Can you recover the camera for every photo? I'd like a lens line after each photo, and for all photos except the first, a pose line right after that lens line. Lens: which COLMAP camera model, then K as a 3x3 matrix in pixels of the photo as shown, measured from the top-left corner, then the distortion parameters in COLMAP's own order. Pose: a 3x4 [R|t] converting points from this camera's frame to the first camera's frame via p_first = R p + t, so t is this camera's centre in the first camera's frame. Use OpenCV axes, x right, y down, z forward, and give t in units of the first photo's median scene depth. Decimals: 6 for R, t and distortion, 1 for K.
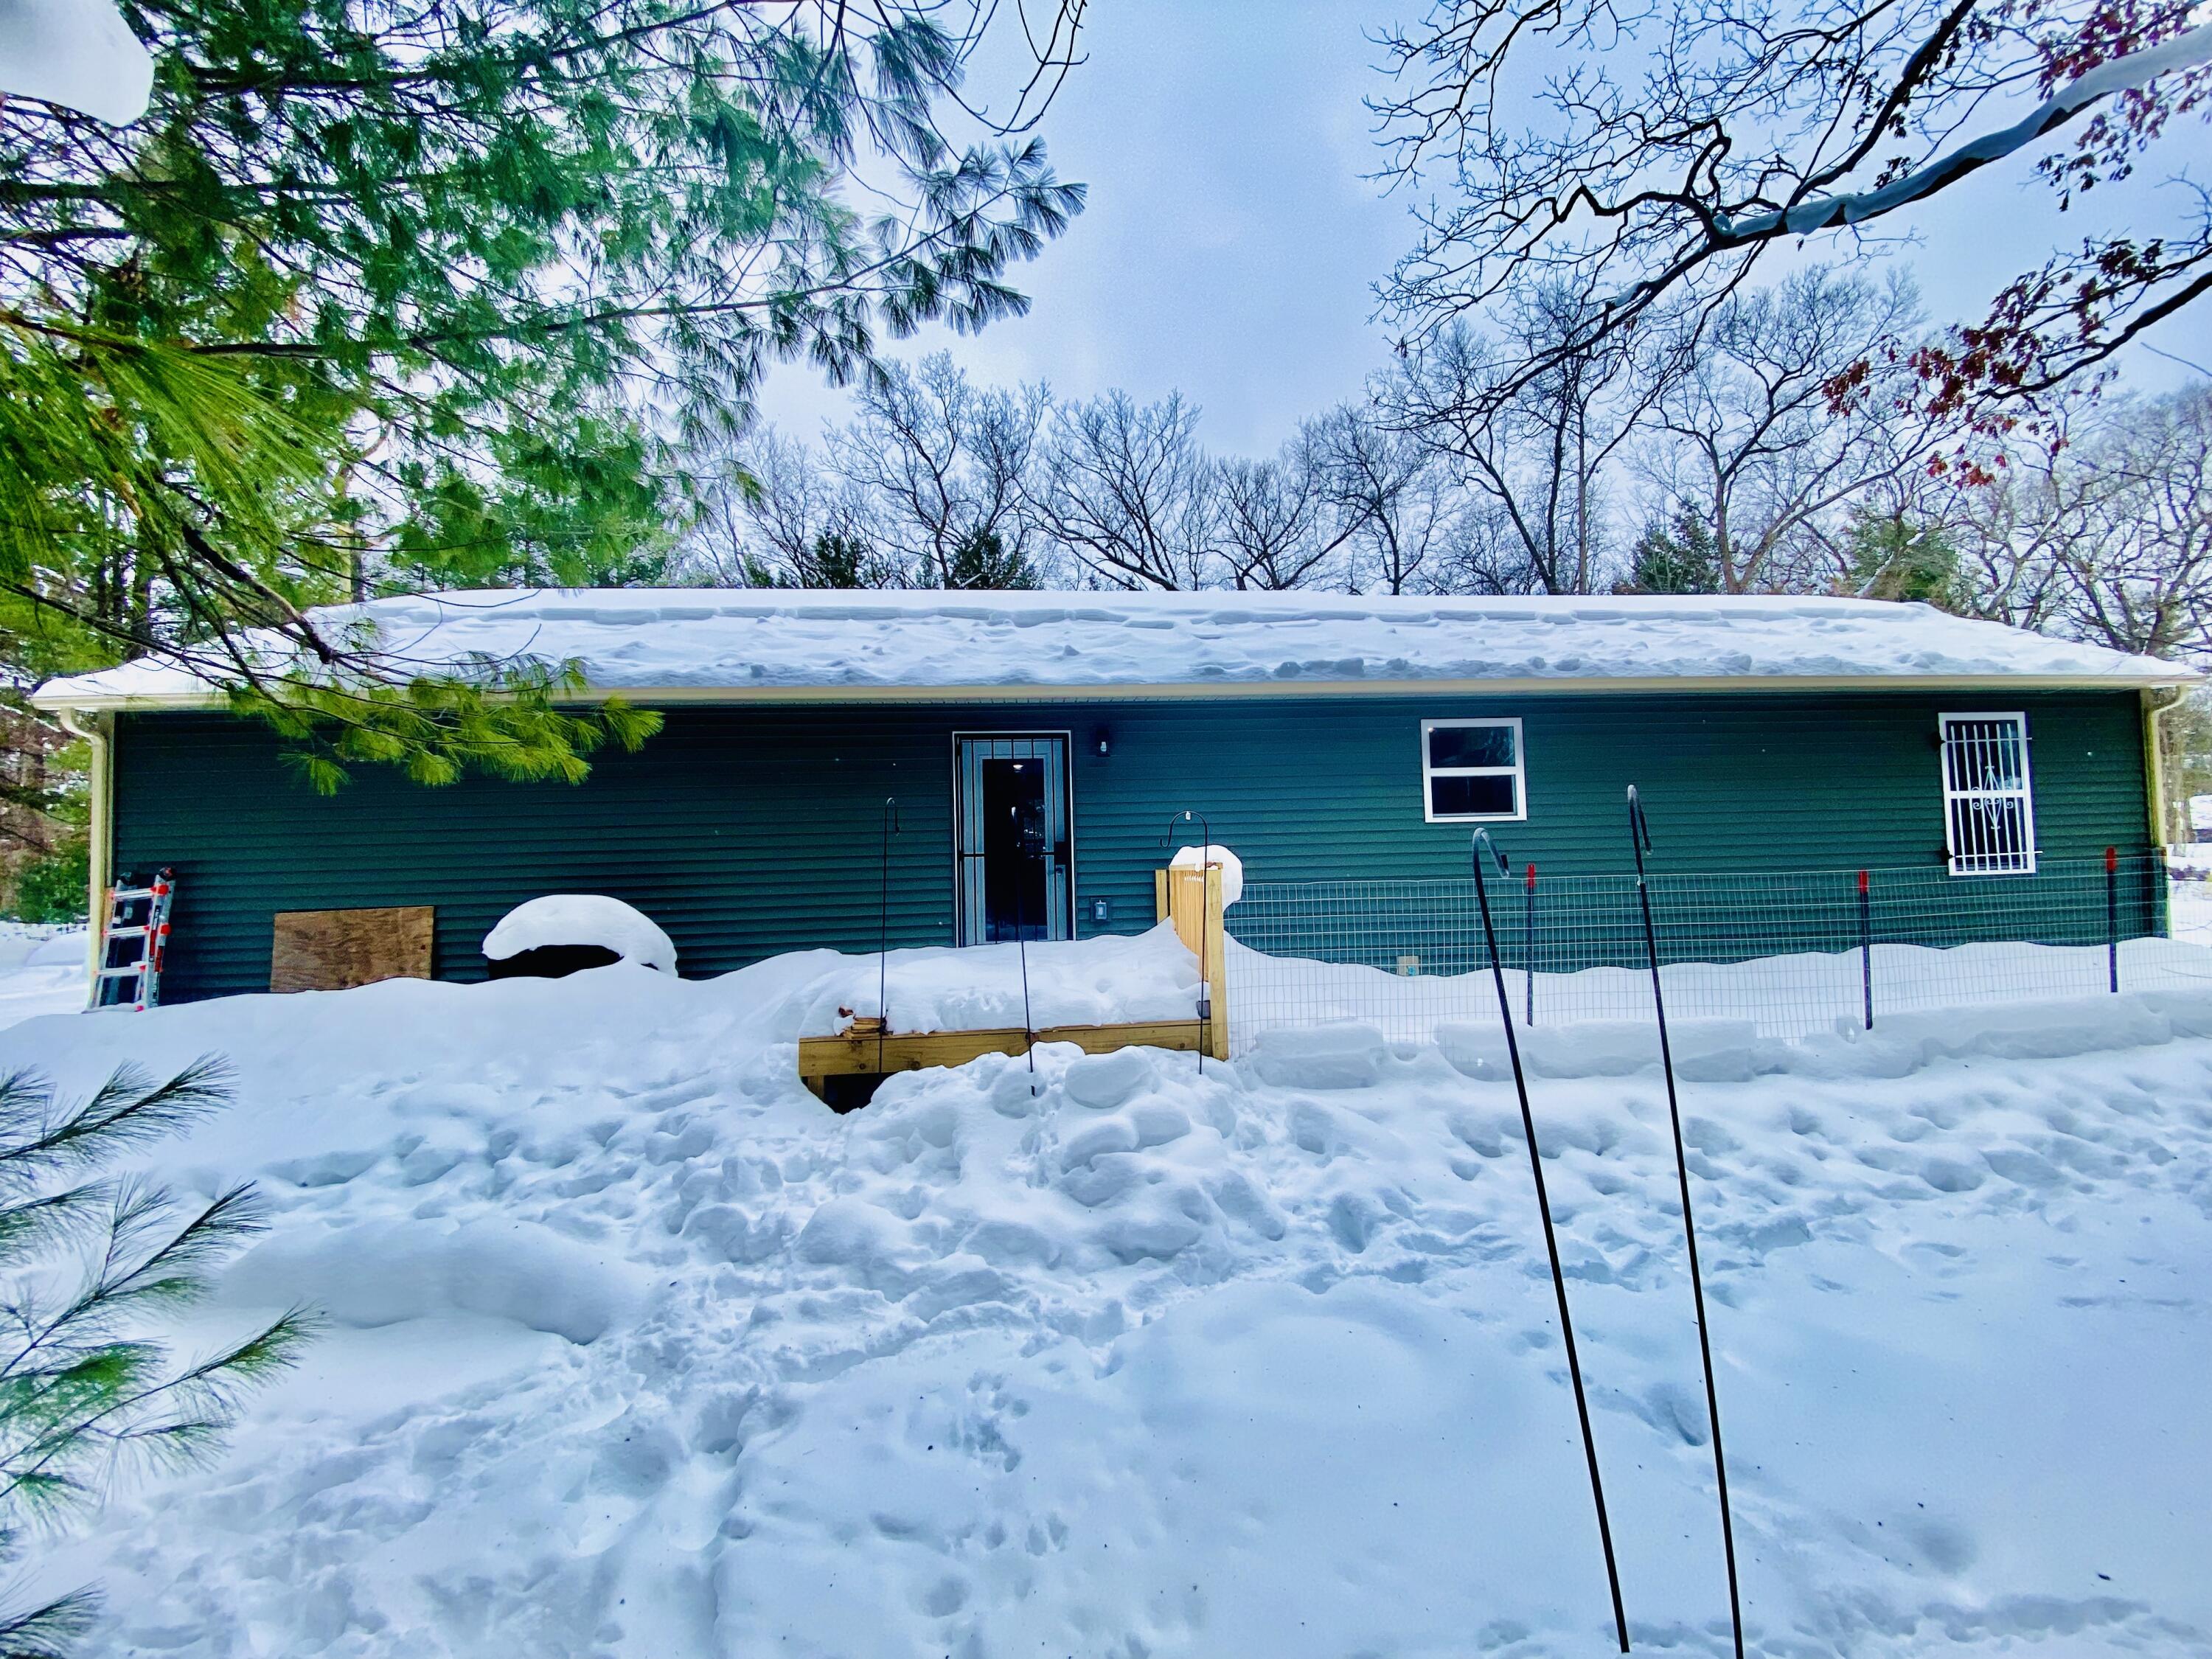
lens RADIAL K [[889.8, 0, 1096.0], [0, 889.8, 826.7], [0, 0, 1]] dist [0.036984, -0.028481]
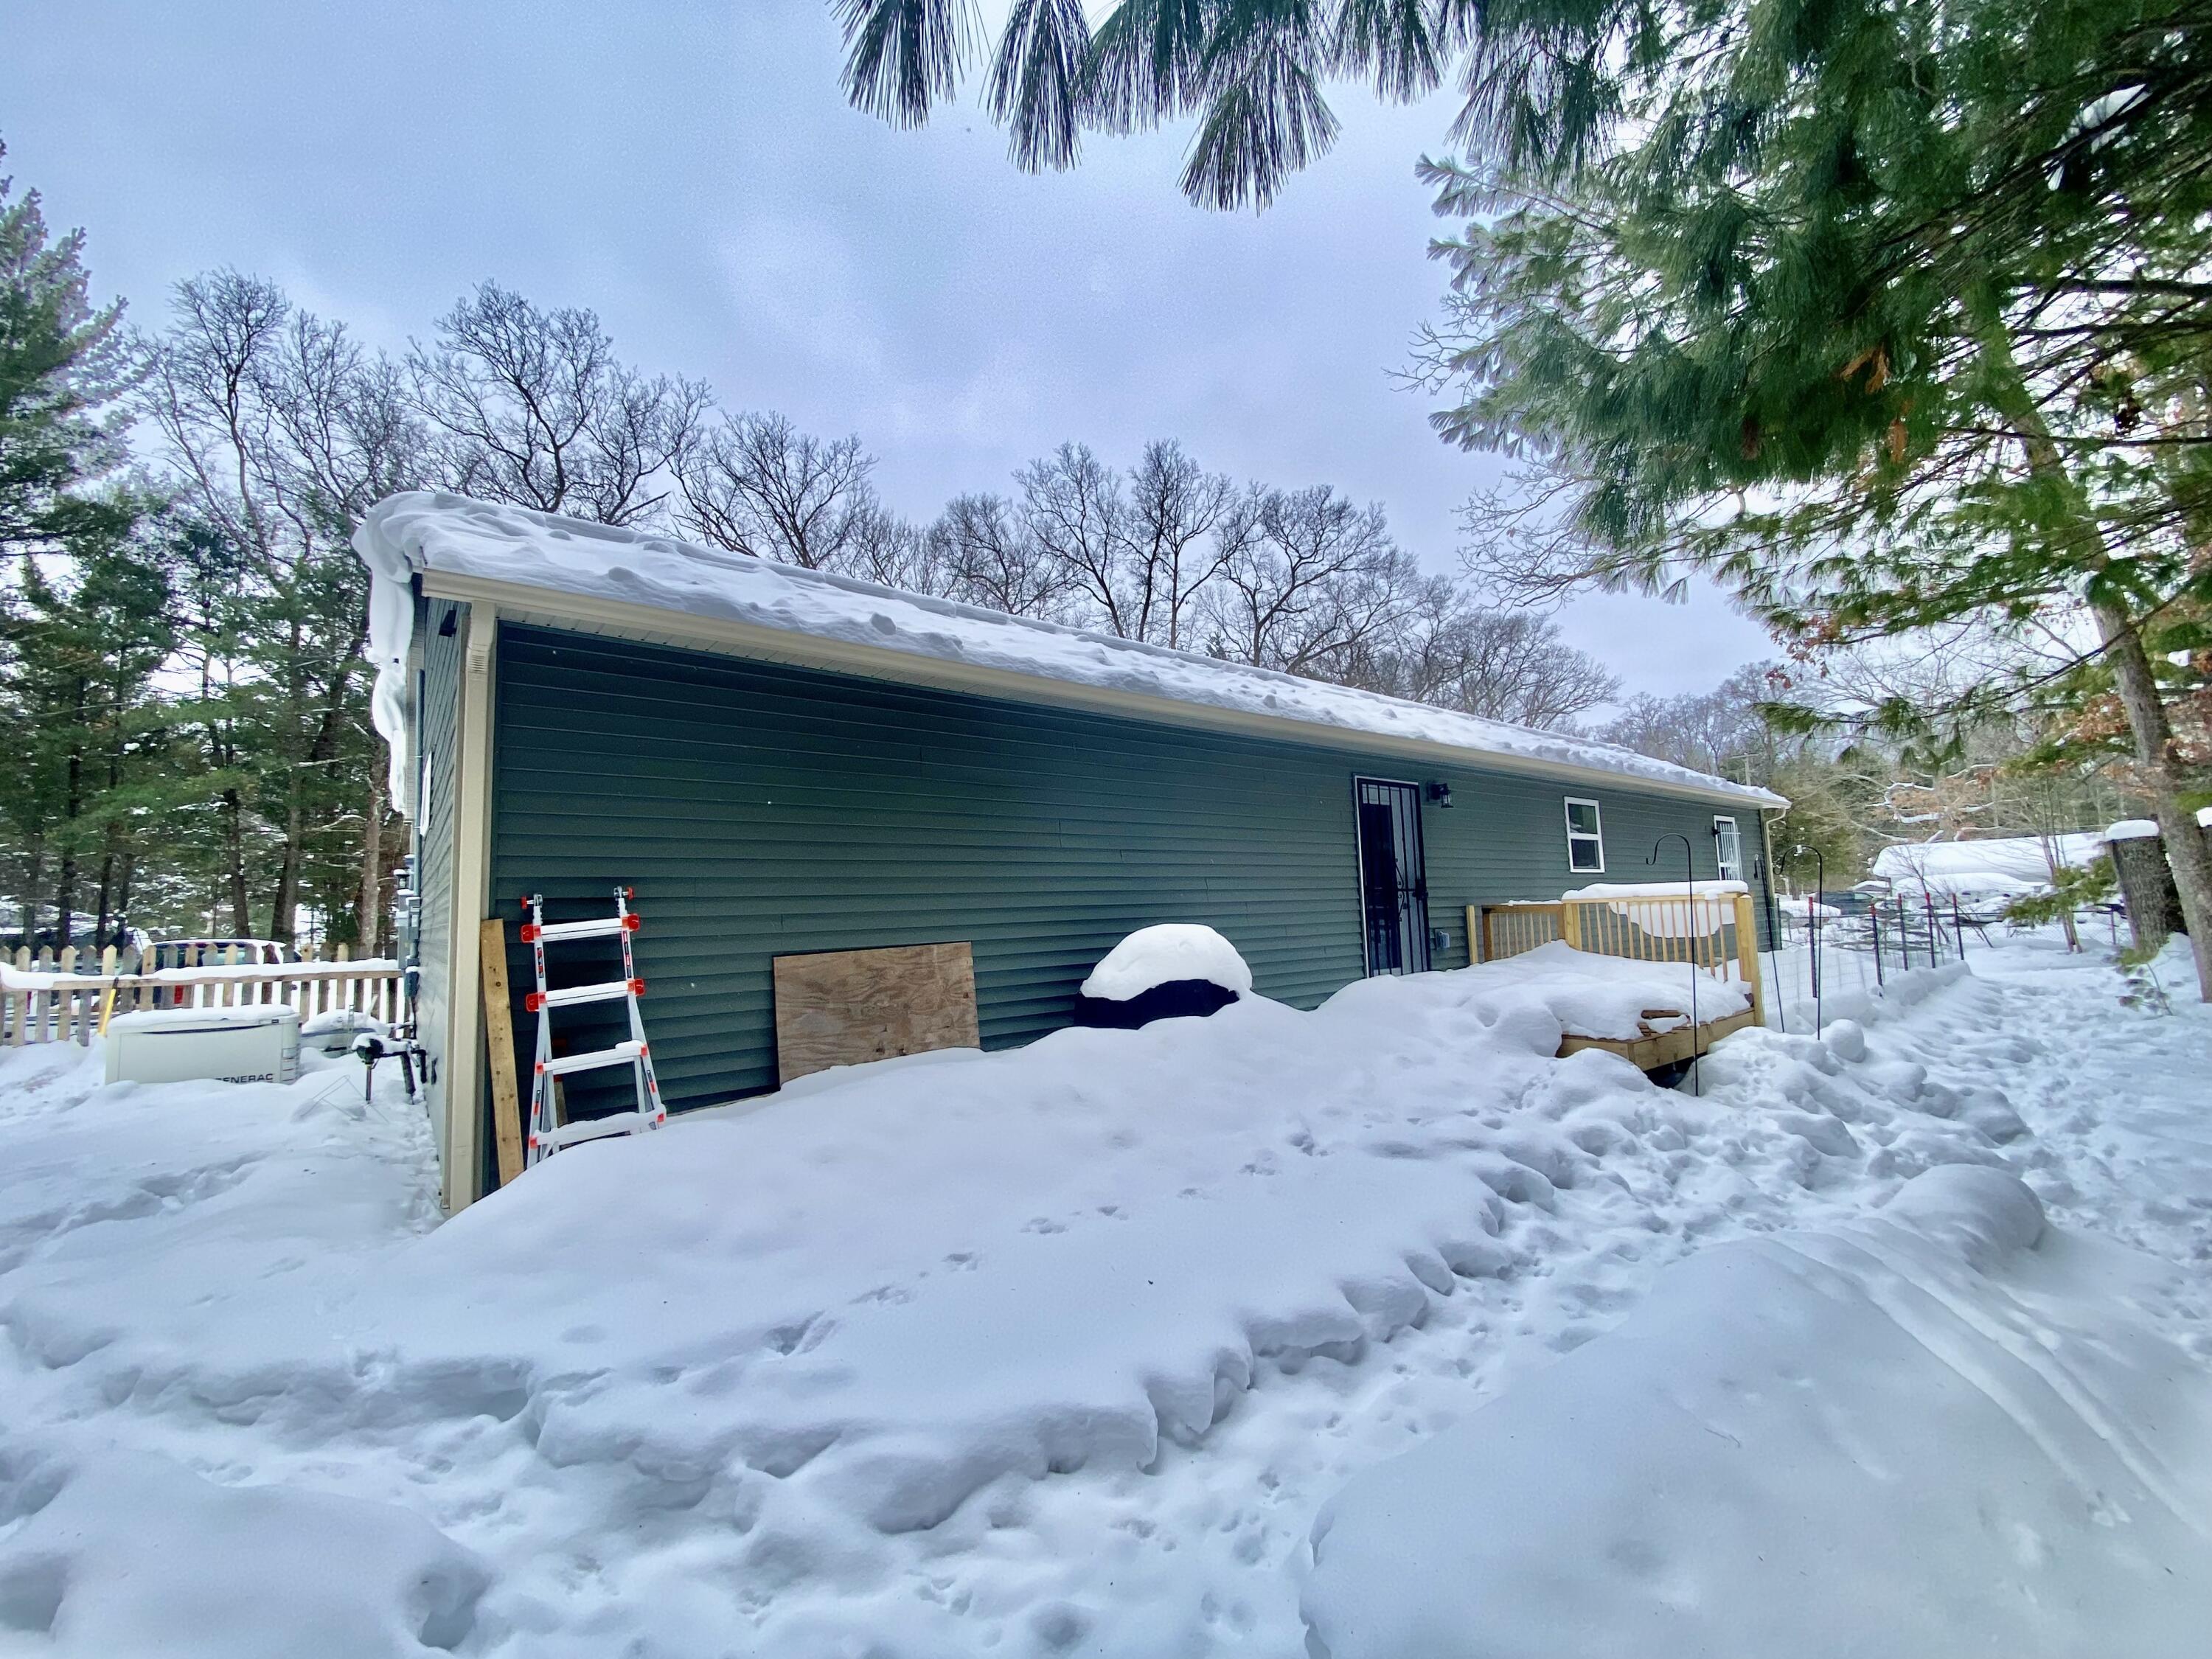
lens RADIAL K [[889.8, 0, 1096.0], [0, 889.8, 826.7], [0, 0, 1]] dist [0.036984, -0.028481]
pose [[0.843188, 0.053132, 0.534987, -0.907248], [-0.014275, 0.996966, -0.076515, 0.039437], [-0.537429, 0.056880, 0.841388, 0.249600]]
